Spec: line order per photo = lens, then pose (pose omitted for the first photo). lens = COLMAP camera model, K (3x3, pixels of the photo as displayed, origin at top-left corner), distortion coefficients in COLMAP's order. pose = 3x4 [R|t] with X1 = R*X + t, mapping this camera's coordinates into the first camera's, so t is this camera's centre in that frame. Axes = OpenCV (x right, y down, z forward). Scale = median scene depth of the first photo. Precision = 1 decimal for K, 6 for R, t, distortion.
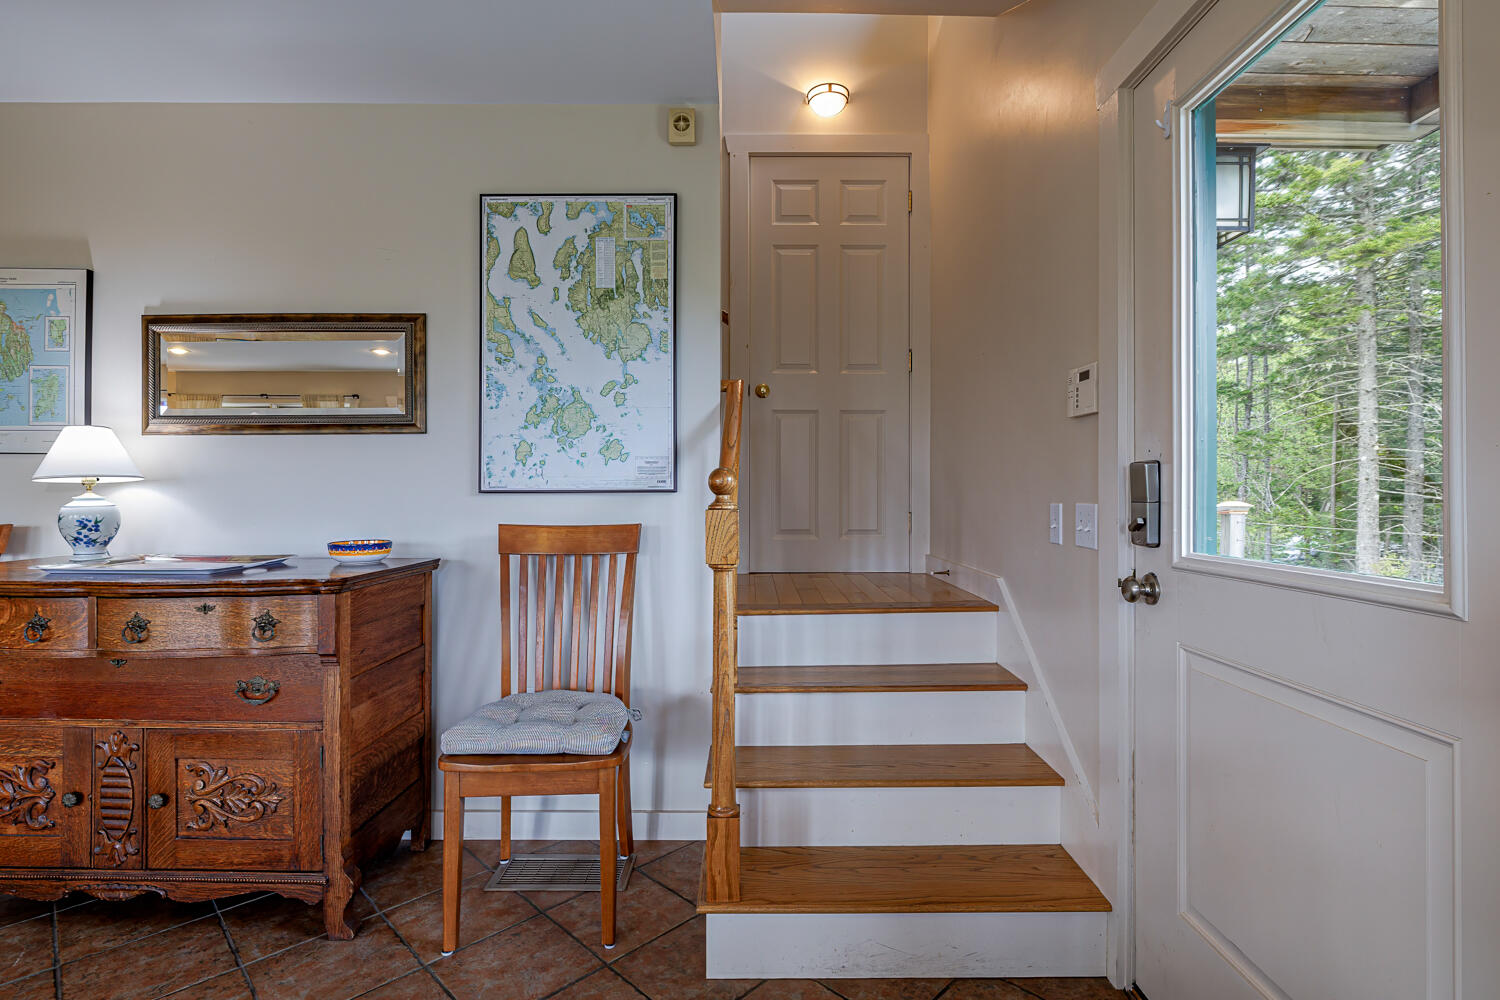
lens RADIAL K [[716.1, 0, 760.4], [0, 716.1, 492.3], [0, 0, 1]] dist [-0.005415, -0.001089]
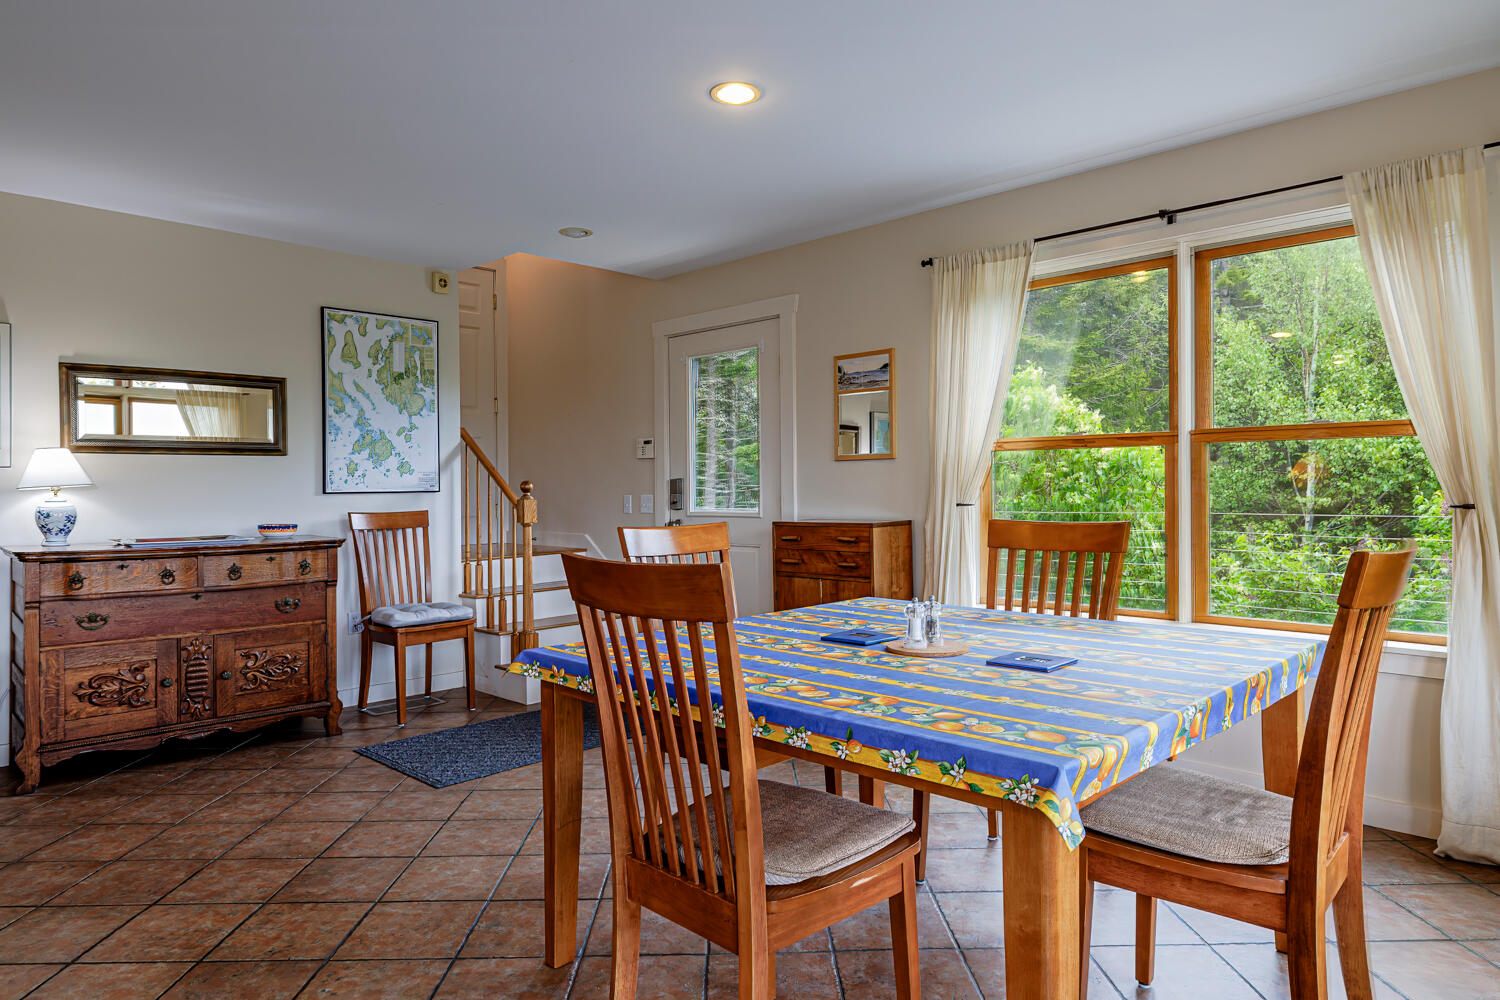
lens RADIAL K [[927.7, 0, 748.8], [0, 927.7, 499.3], [0, 0, 1]] dist [0.008531, 0.000105]
pose [[0.700700, -0.014808, 0.713302, -1.212745], [0.007416, 0.999882, 0.013472, -0.007627], [-0.713417, -0.004150, 0.700727, -1.136859]]
